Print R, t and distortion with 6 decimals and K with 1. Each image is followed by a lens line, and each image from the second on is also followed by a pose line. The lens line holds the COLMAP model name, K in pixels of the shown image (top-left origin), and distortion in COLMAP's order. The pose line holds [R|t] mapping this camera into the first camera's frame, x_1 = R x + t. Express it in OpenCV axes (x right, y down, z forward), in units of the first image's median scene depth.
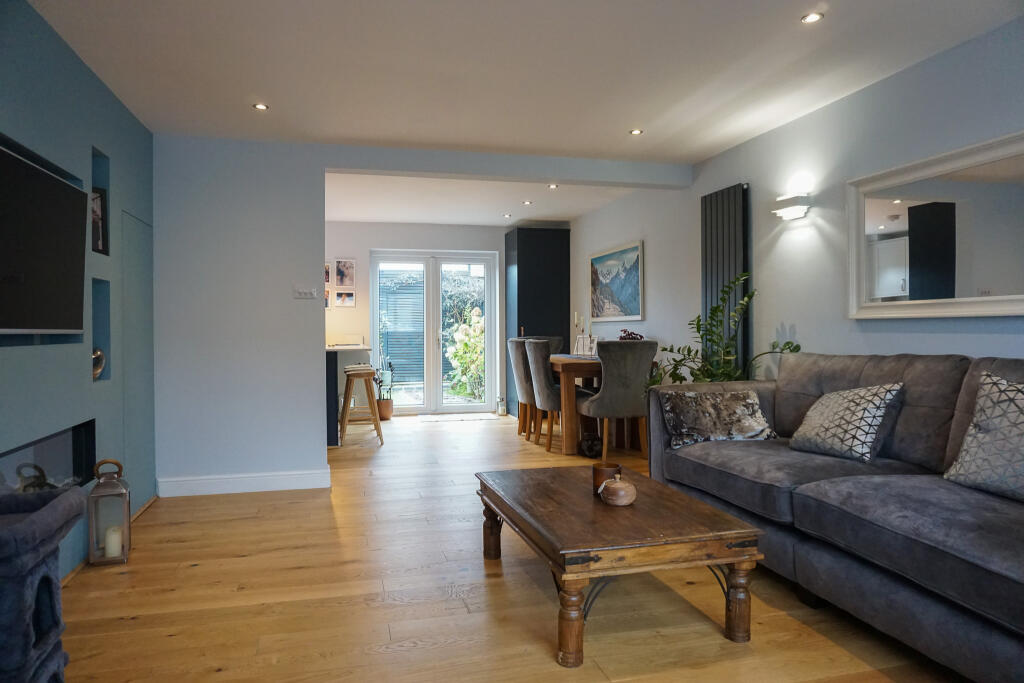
lens RADIAL K [[686.2, 0, 510.3], [0, 686.2, 336.9], [0, 0, 1]] dist [-0.041183, 0.024071]
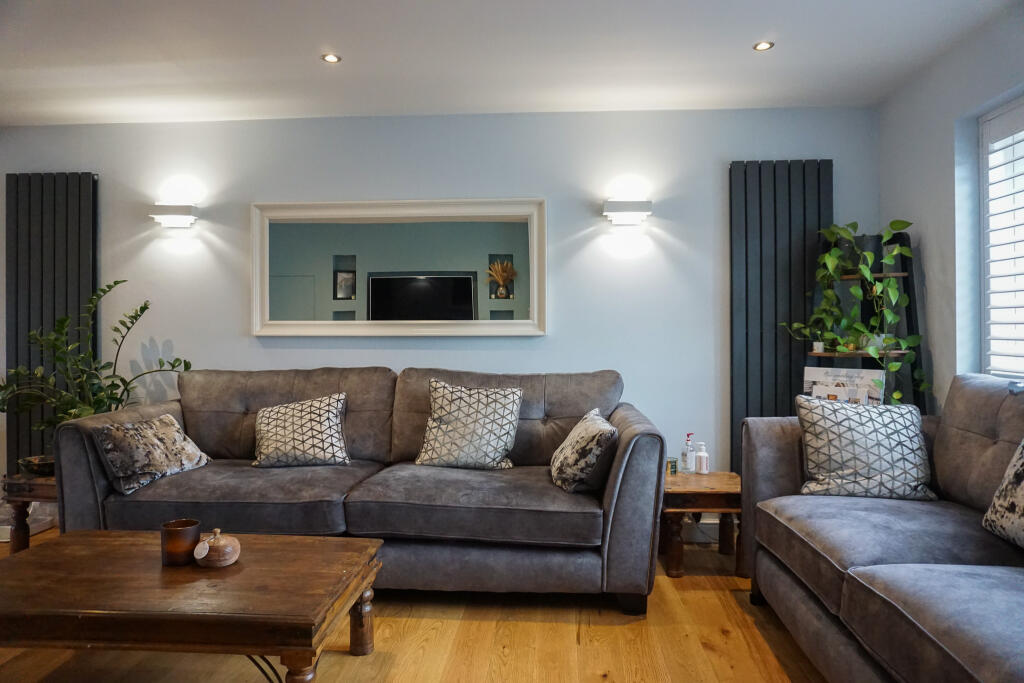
lens RADIAL K [[686.2, 0, 512.5], [0, 686.2, 339.6], [0, 0, 1]] dist [-0.041183, 0.024071]
pose [[0.310142, -0.000564, 0.950690, -0.446899], [0.007219, 0.999972, -0.001762, -0.018668], [-0.950663, 0.007410, 0.310138, 0.361666]]
